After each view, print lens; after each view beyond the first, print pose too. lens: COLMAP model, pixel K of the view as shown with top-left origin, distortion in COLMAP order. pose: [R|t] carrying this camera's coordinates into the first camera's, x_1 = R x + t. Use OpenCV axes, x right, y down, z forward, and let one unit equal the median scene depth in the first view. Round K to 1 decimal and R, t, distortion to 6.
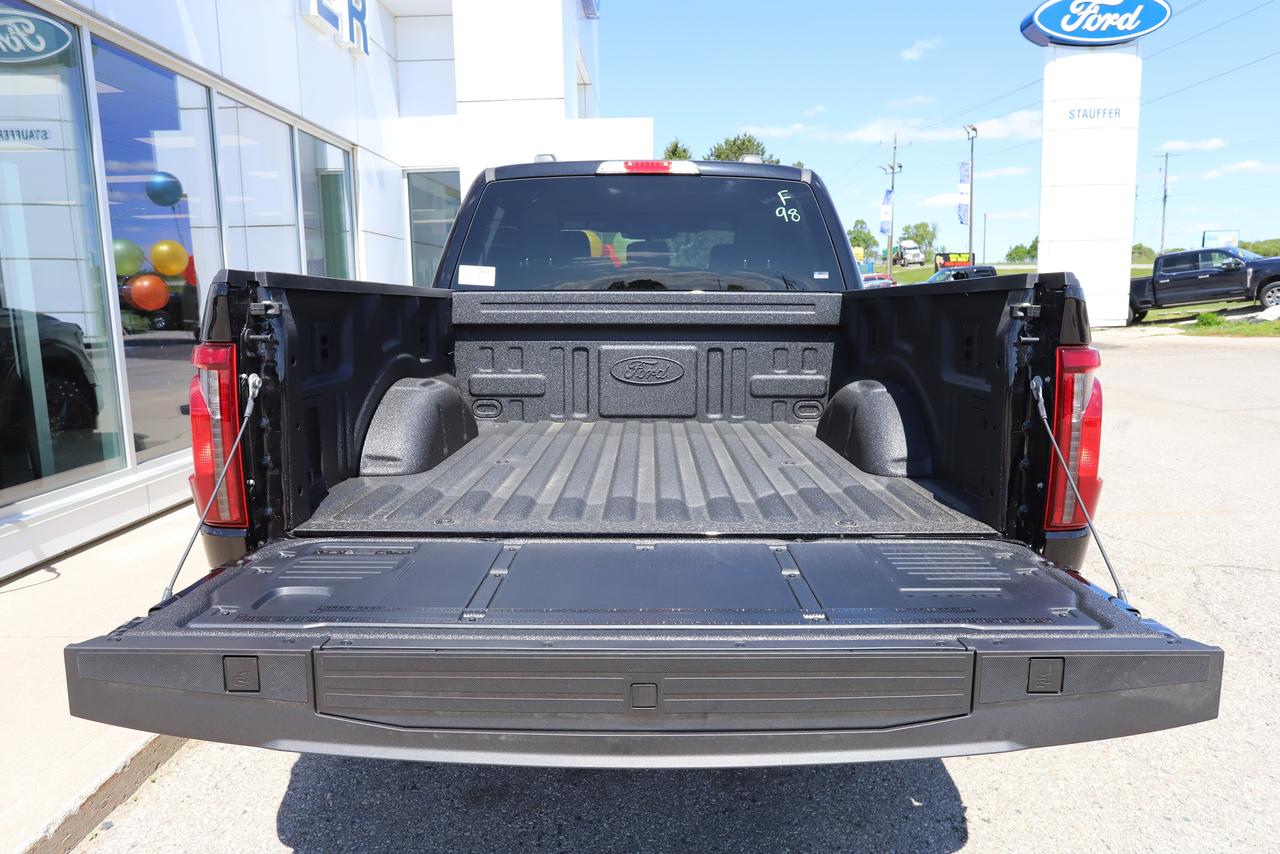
lens RADIAL K [[820.4, 0, 635.8], [0, 820.4, 426.6], [0, 0, 1]] dist [-0.021398, 0.015657]
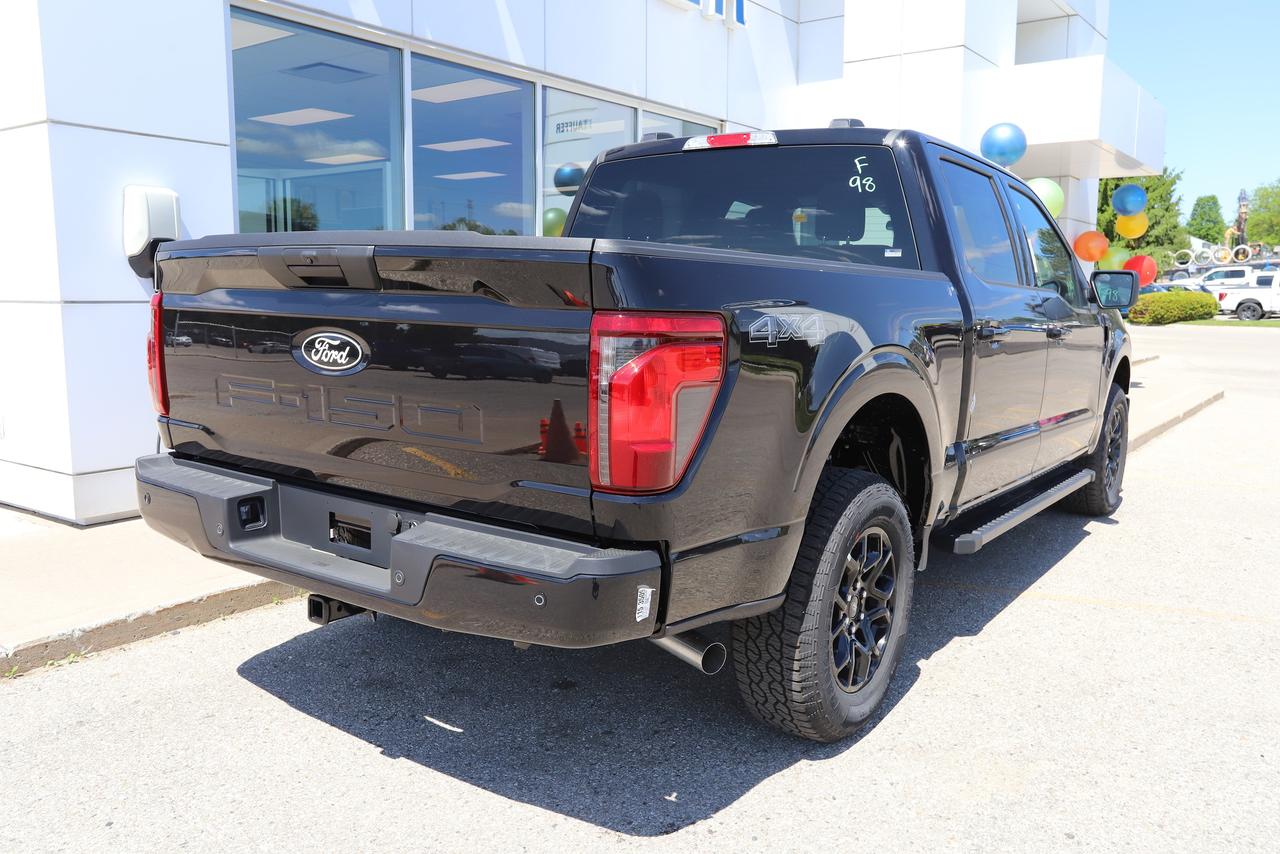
lens RADIAL K [[1023.3, 0, 640.4], [0, 1023.3, 434.8], [0, 0, 1]] dist [-0.008452, -0.000557]
pose [[0.816845, 0.099757, -0.568165, 0.180493], [-0.109857, 0.993810, 0.016551, 0.004293], [0.566299, 0.048897, 0.822748, -0.005789]]
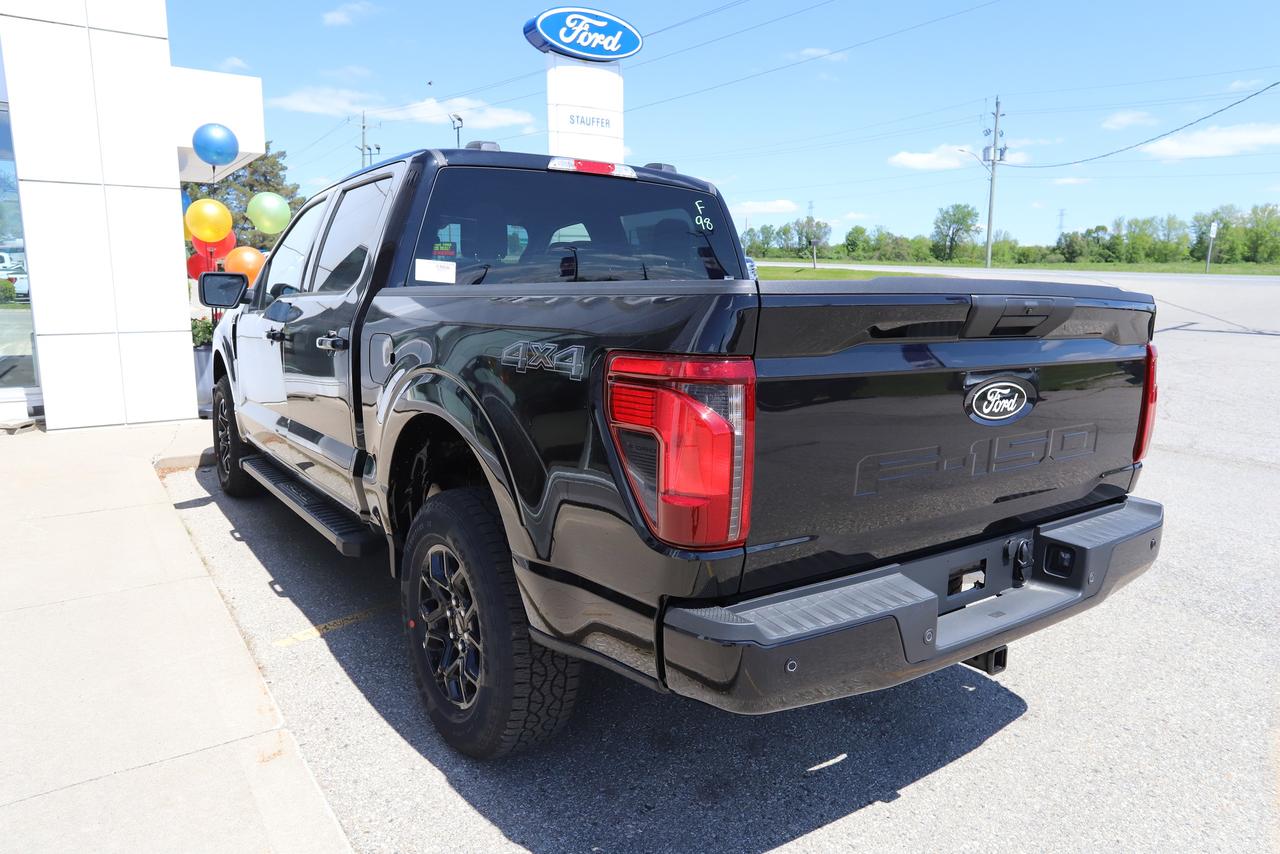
lens RADIAL K [[871.1, 0, 641.7], [0, 871.1, 424.1], [0, 0, 1]] dist [-0.023545, 0.001000]
pose [[0.810672, -0.074763, 0.580708, -0.163014], [0.072811, 0.996988, 0.026713, -0.007902], [-0.580956, 0.020626, 0.813673, 0.030179]]
